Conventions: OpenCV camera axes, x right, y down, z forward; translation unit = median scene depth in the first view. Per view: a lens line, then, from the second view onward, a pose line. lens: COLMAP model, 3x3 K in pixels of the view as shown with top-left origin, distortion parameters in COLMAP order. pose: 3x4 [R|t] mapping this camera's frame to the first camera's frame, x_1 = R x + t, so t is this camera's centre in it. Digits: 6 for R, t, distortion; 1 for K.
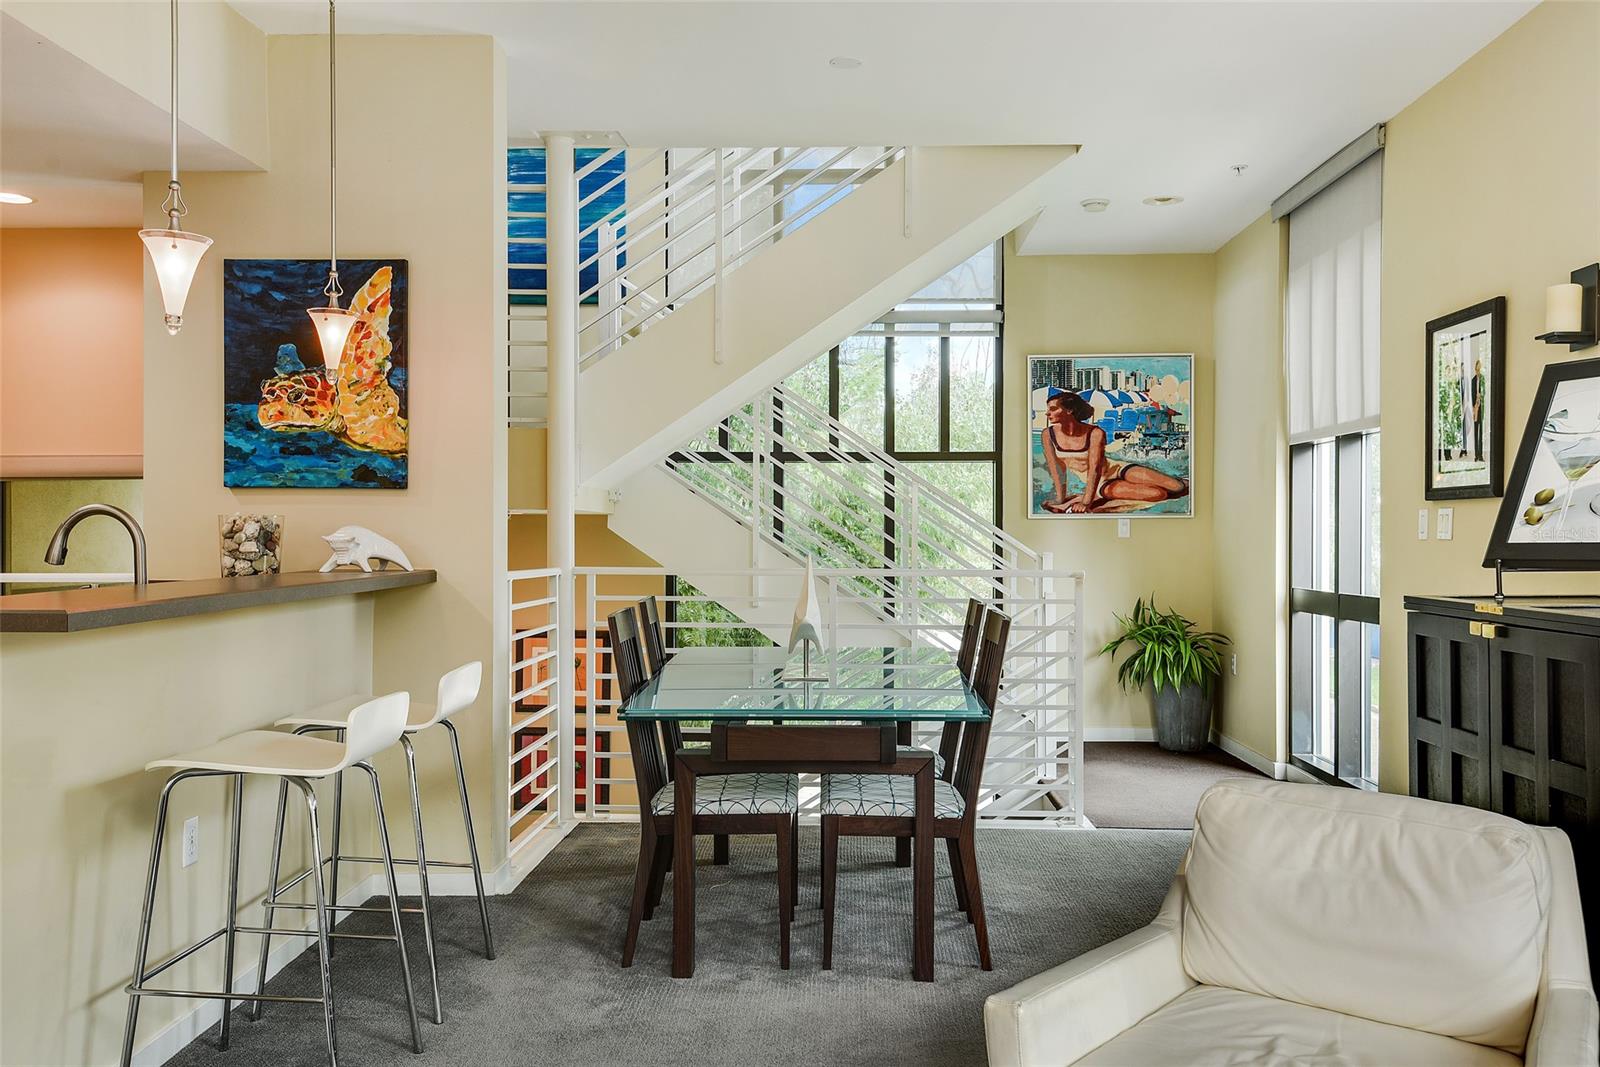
lens RADIAL K [[1383.3, 0, 798.9], [0, 1383.3, 540.4], [0, 0, 1]] dist [0.049783, 0.003470]
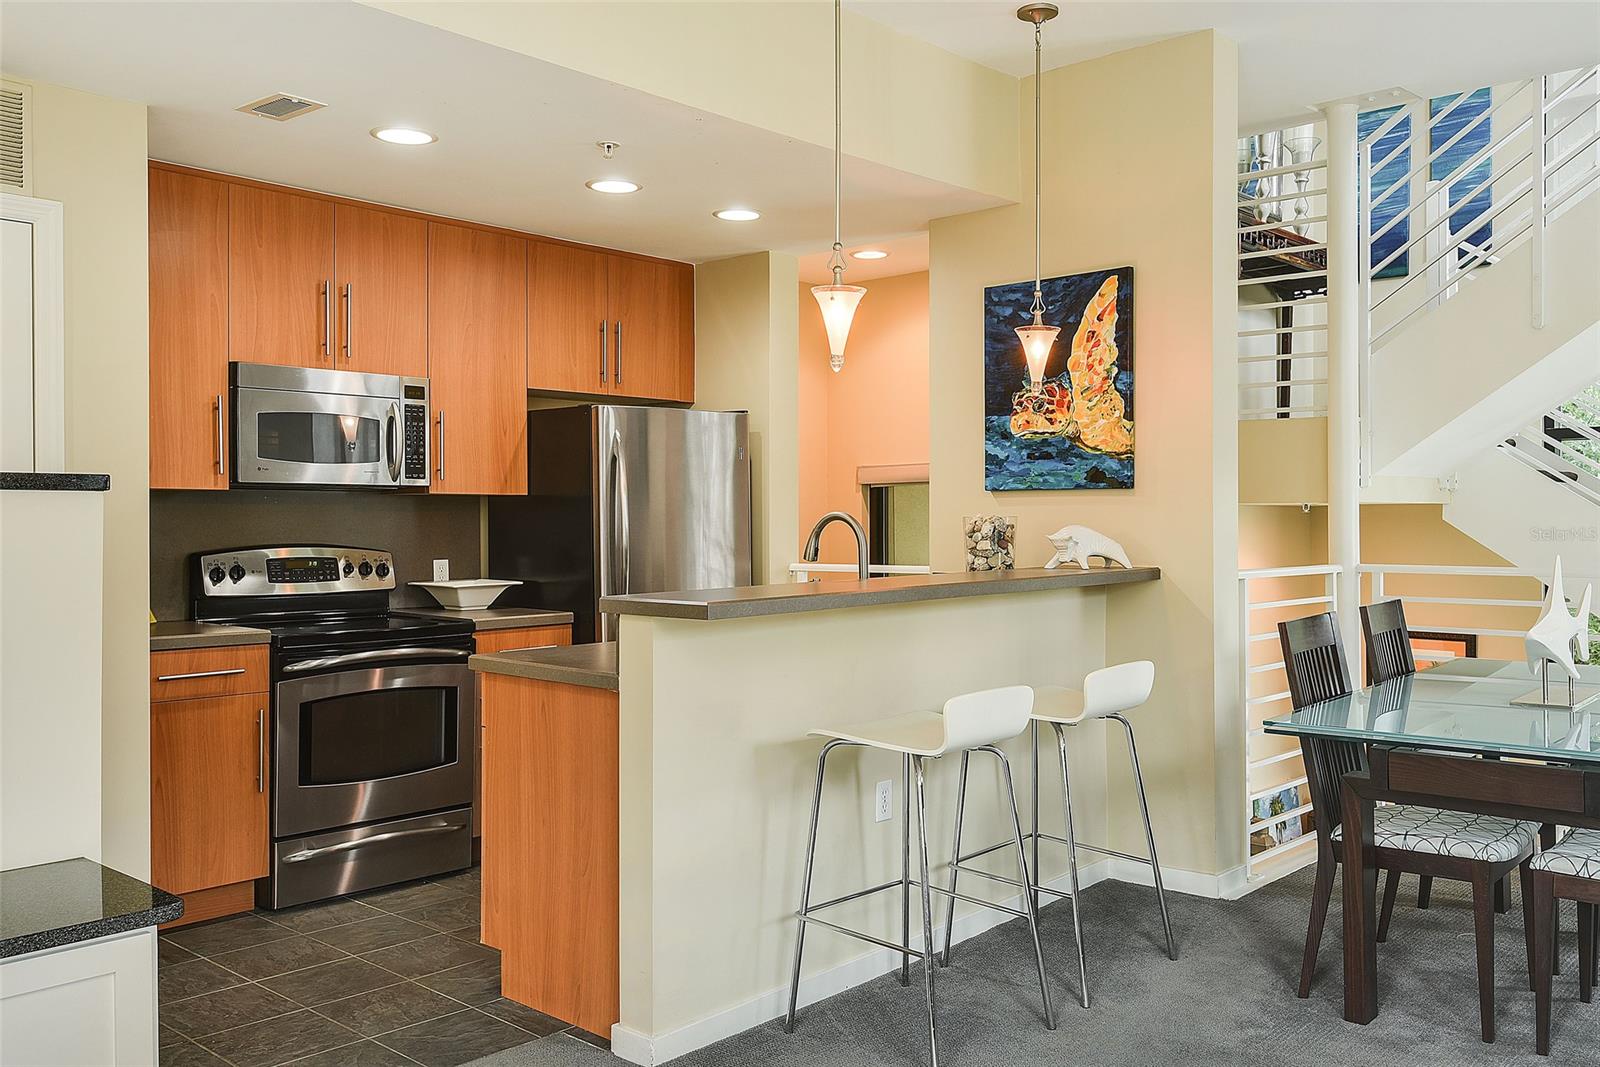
lens RADIAL K [[1386.2, 0, 800.8], [0, 1386.2, 524.4], [0, 0, 1]] dist [0.063900, -0.031490]
pose [[0.764312, -0.005672, -0.644822, 0.196388], [0.006447, 0.999979, -0.001154, -0.010901], [0.644815, -0.003275, 0.764332, 0.051775]]
